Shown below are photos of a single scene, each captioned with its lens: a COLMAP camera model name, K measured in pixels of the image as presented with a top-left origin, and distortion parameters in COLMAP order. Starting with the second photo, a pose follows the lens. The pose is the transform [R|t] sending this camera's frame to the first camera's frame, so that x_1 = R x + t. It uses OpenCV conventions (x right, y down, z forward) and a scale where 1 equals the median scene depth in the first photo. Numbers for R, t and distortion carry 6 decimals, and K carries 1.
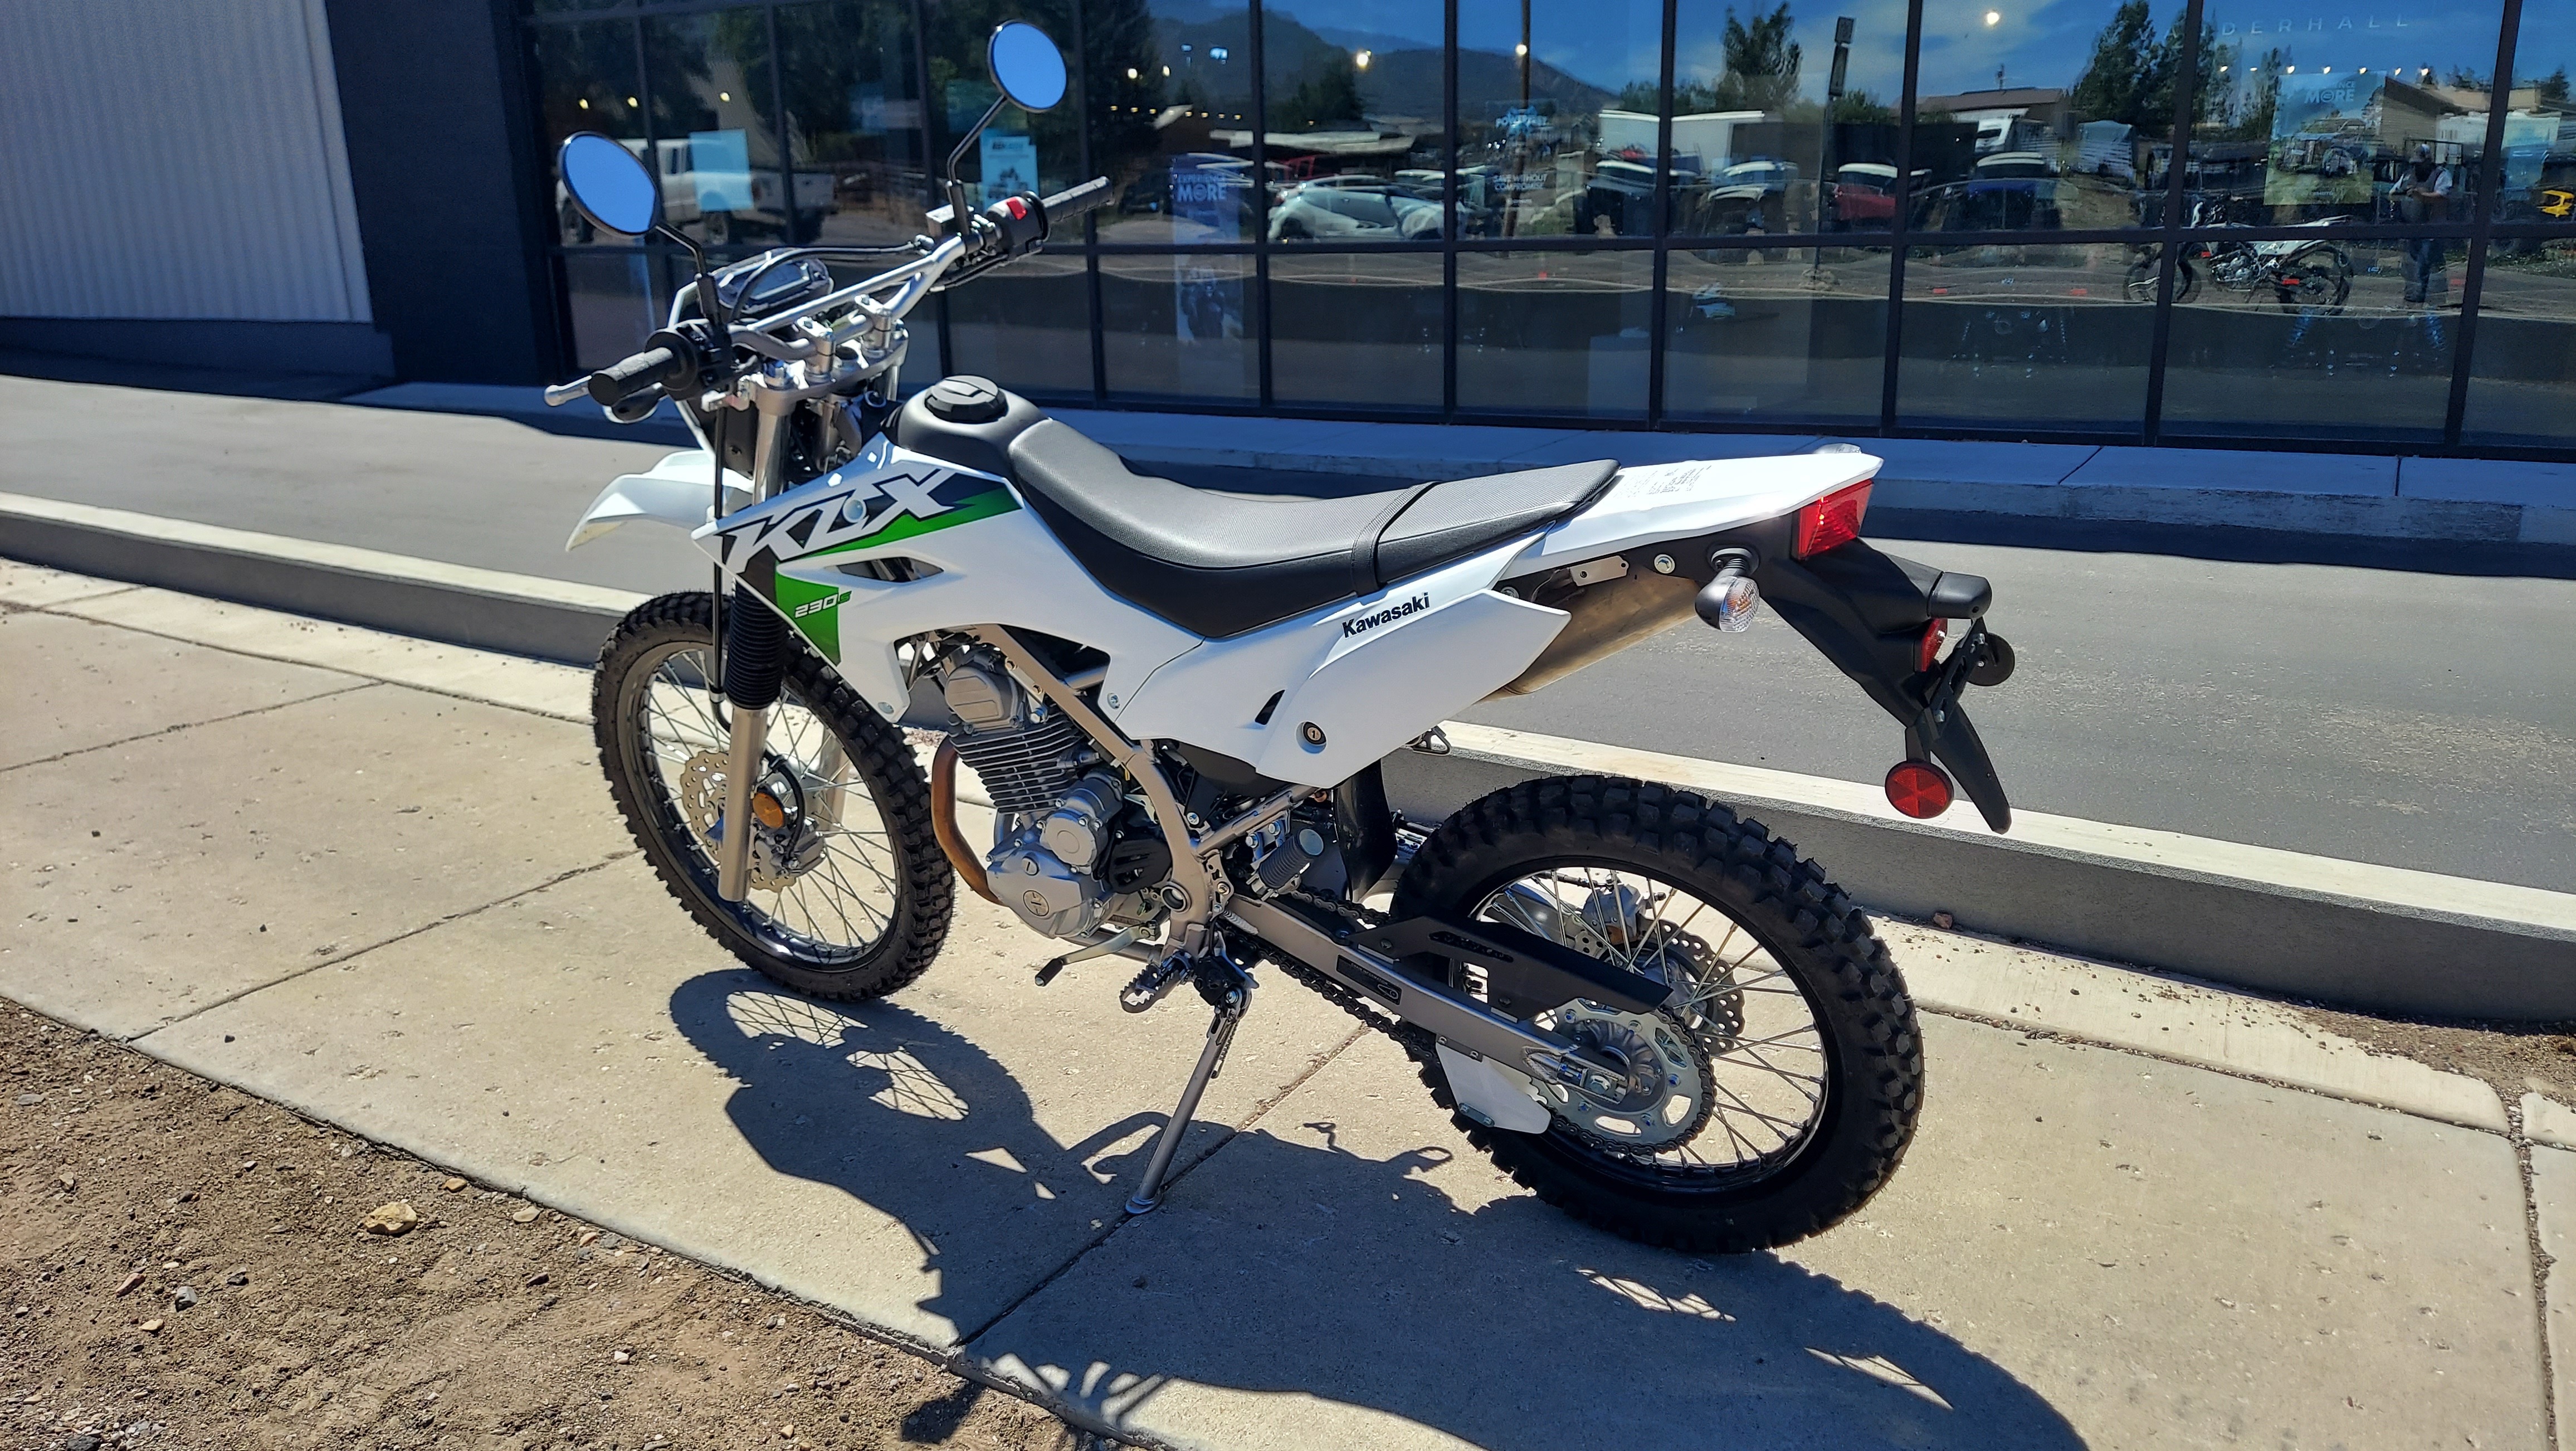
lens RADIAL K [[1853.8, 0, 1336.2], [0, 1853.8, 733.9], [0, 0, 1]] dist [0.076027, -0.084816]
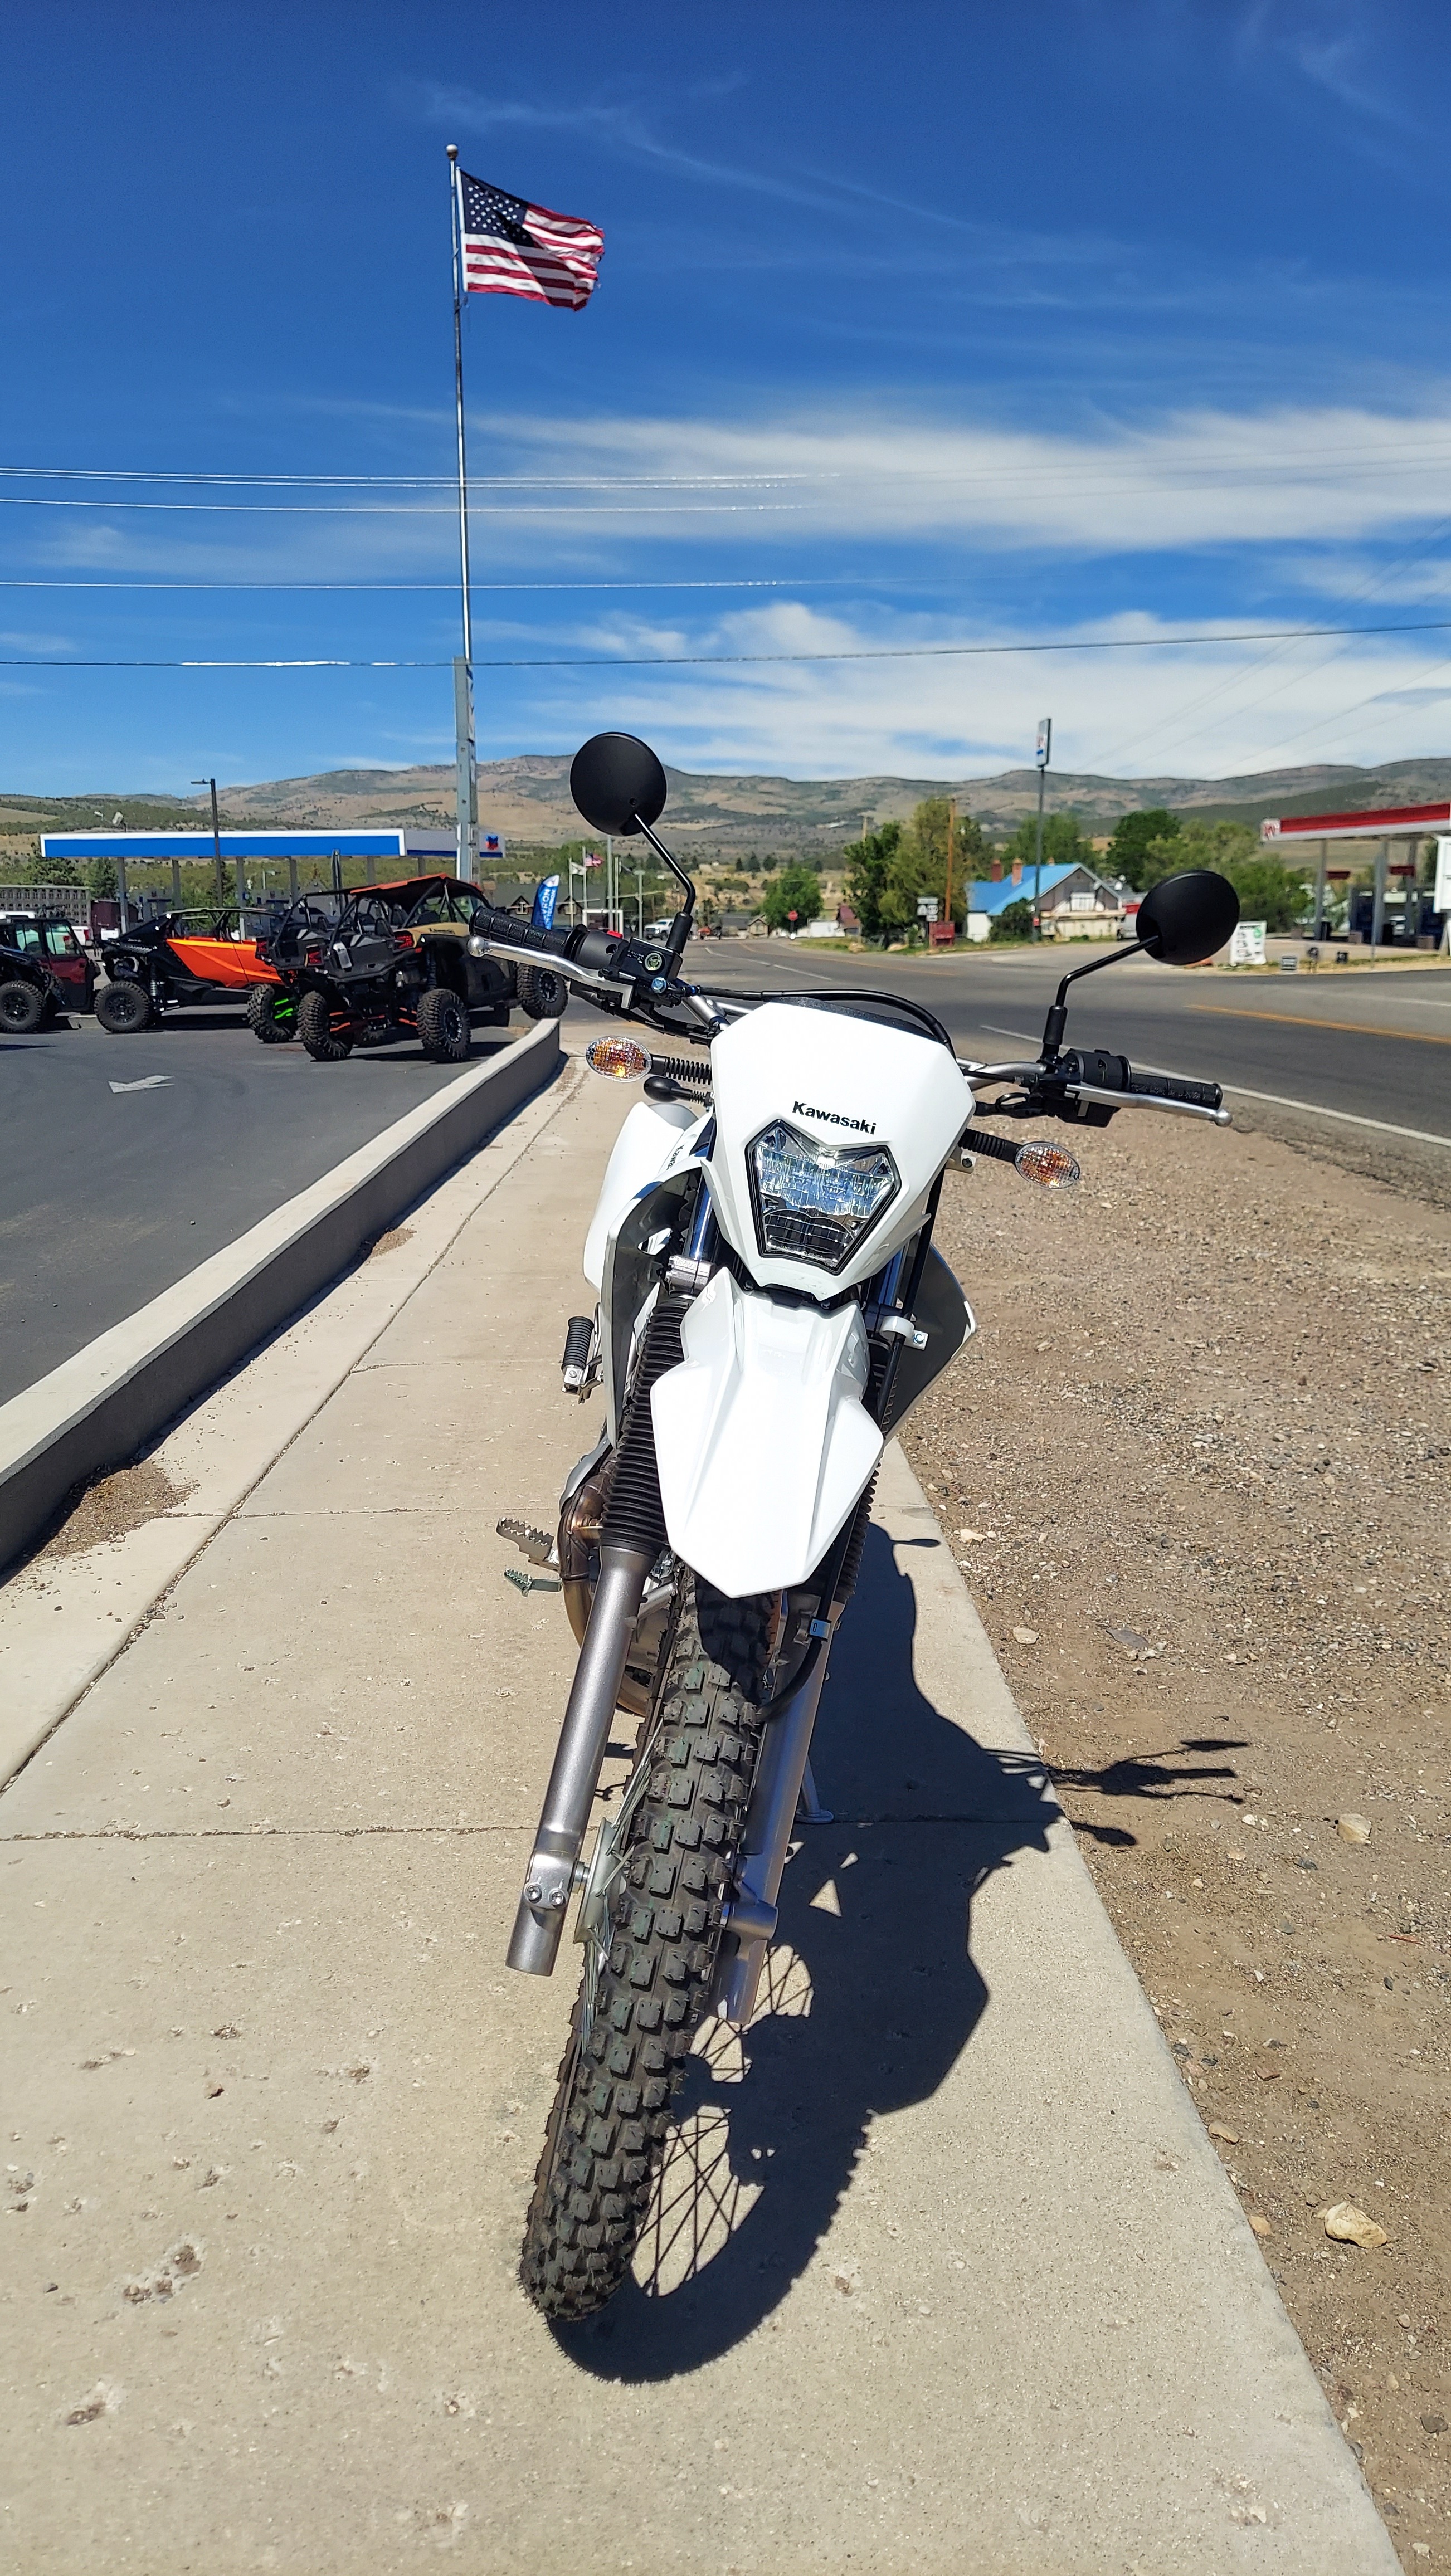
lens RADIAL K [[1853.8, 0, 715.2], [0, 1853.8, 1298.1], [0, 0, 1]] dist [0.076027, -0.084816]
pose [[-0.496911, -0.174725, 0.850030, -1.006201], [0.235974, 0.915407, 0.326109, -0.423106], [-0.835102, 0.362632, -0.413645, 1.459962]]
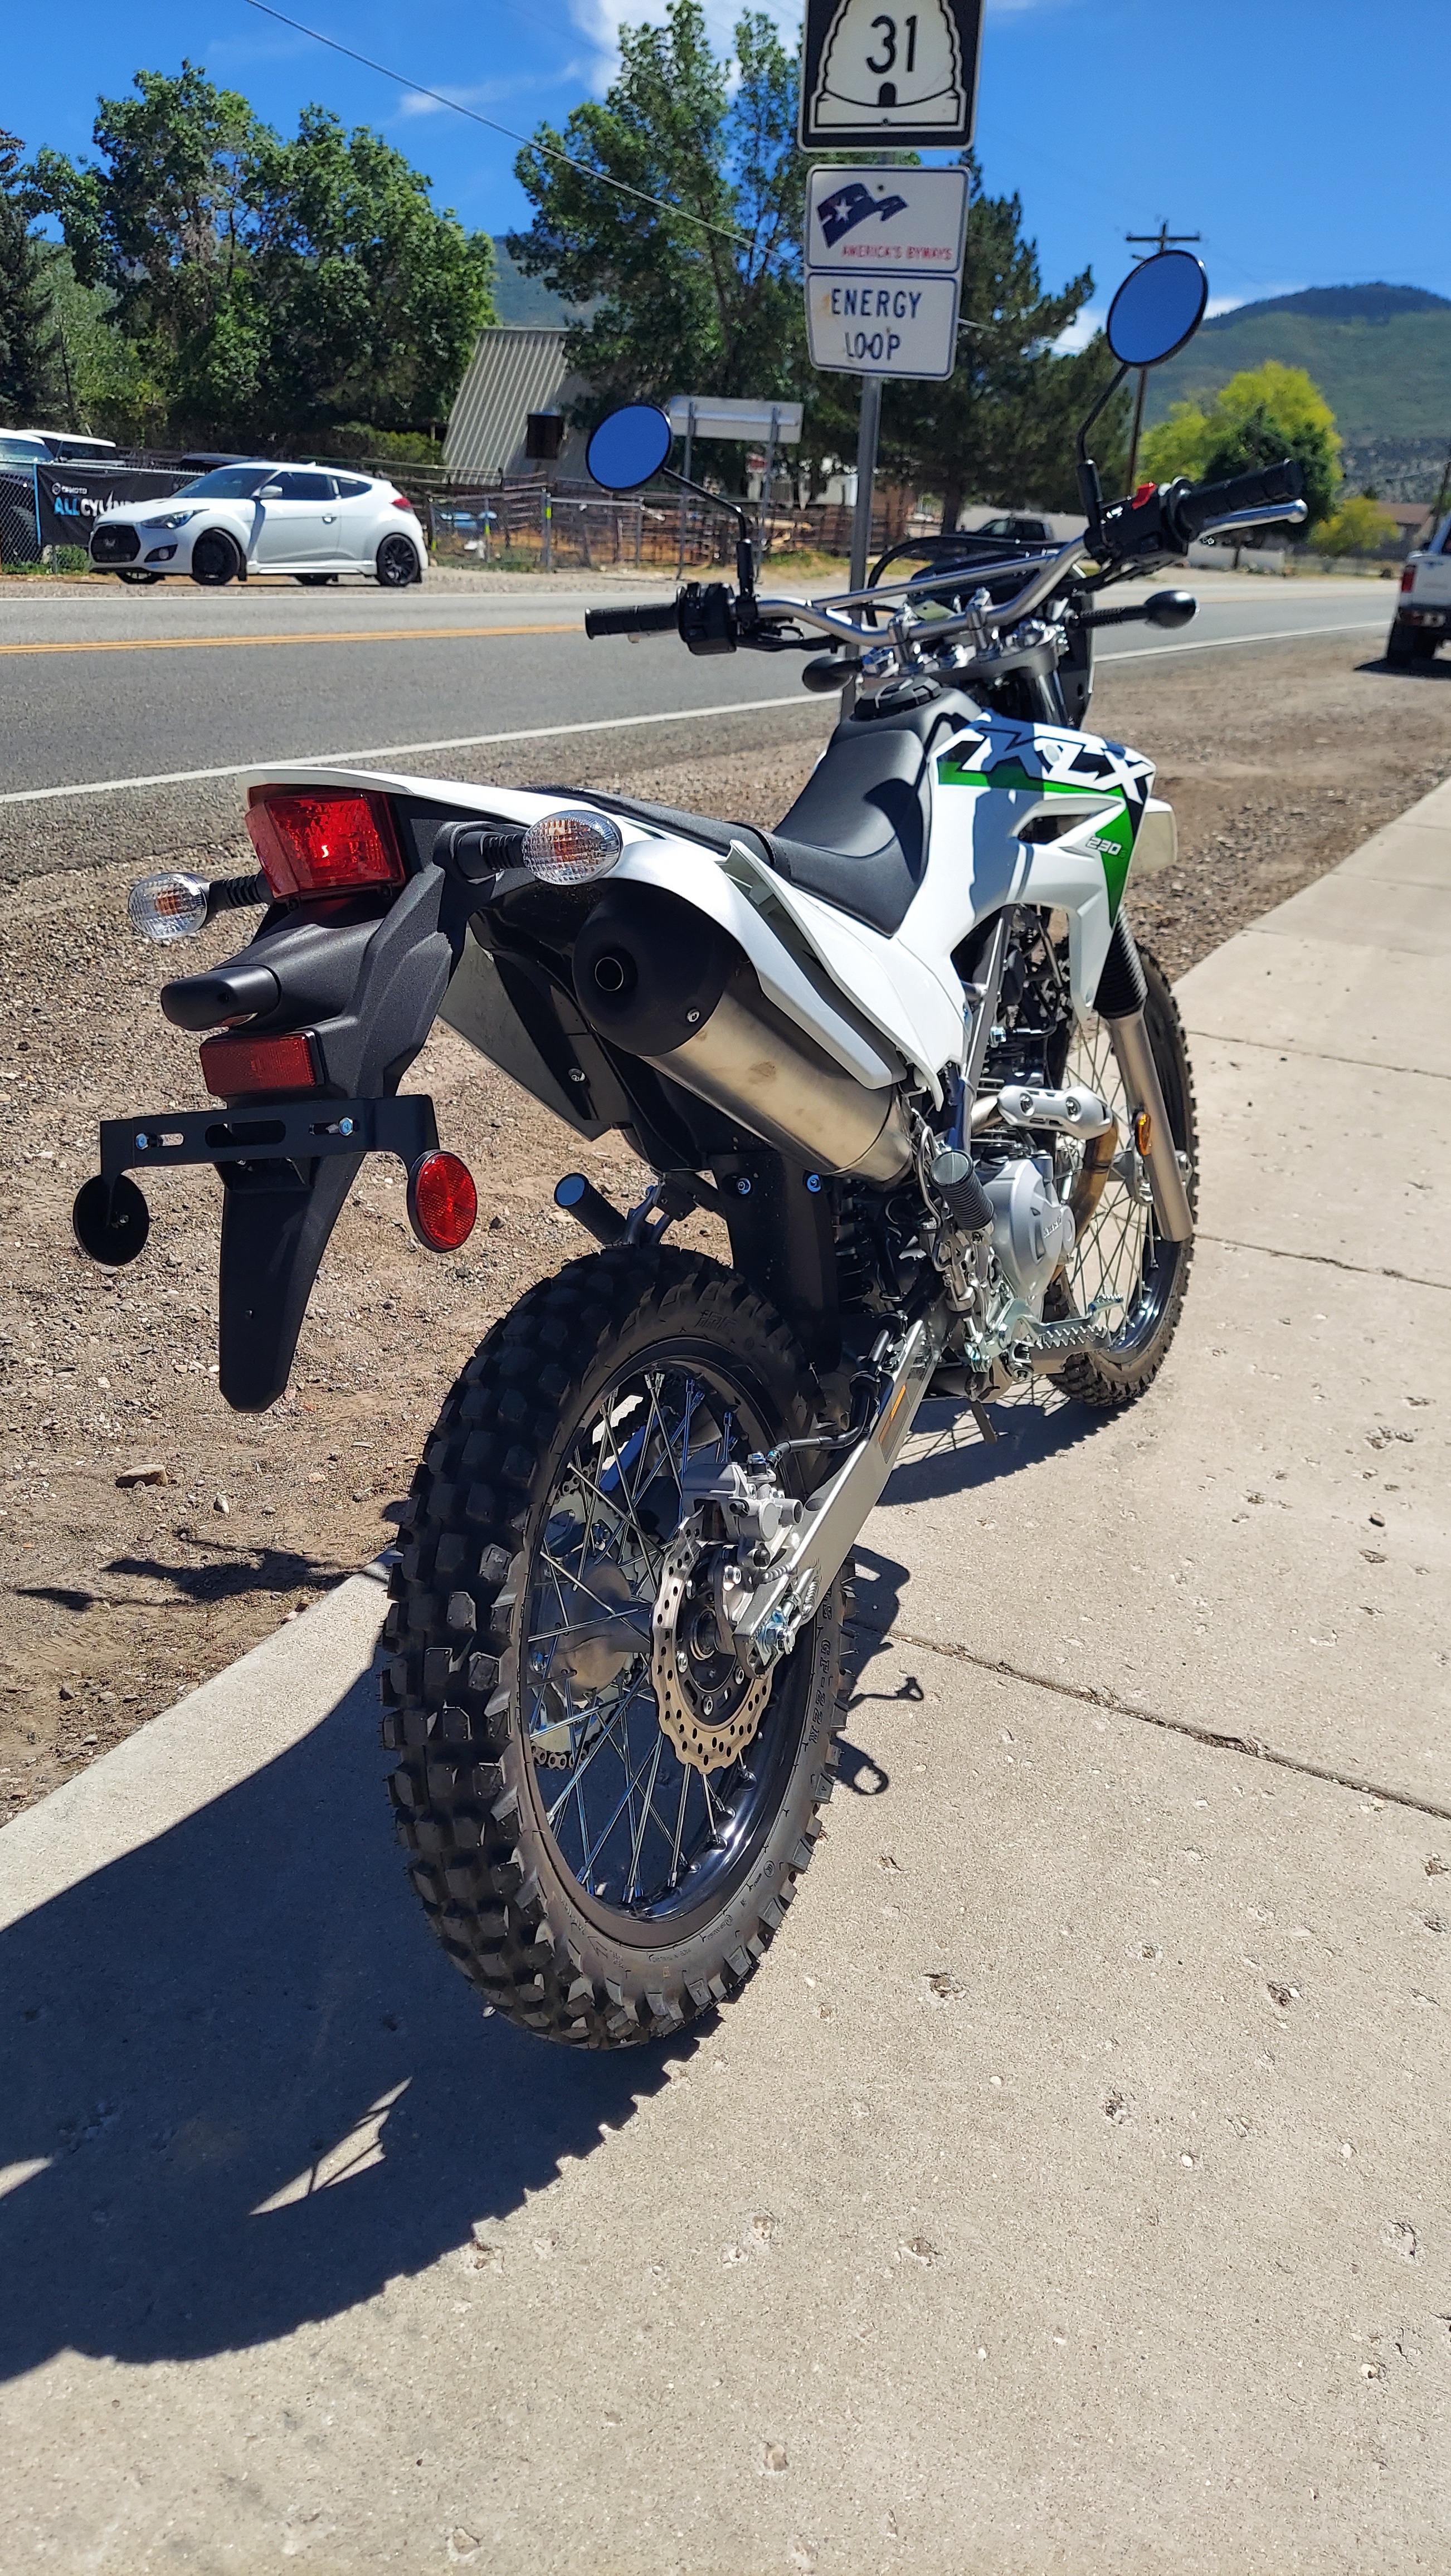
lens RADIAL K [[1853.8, 0, 708.8], [0, 1853.8, 1297.1], [0, 0, 1]] dist [0.076027, -0.084816]
pose [[0.030494, 0.371821, -0.927803, 0.755584], [-0.339495, 0.876905, 0.340266, -0.200580], [0.940113, 0.304609, 0.152972, 0.853192]]
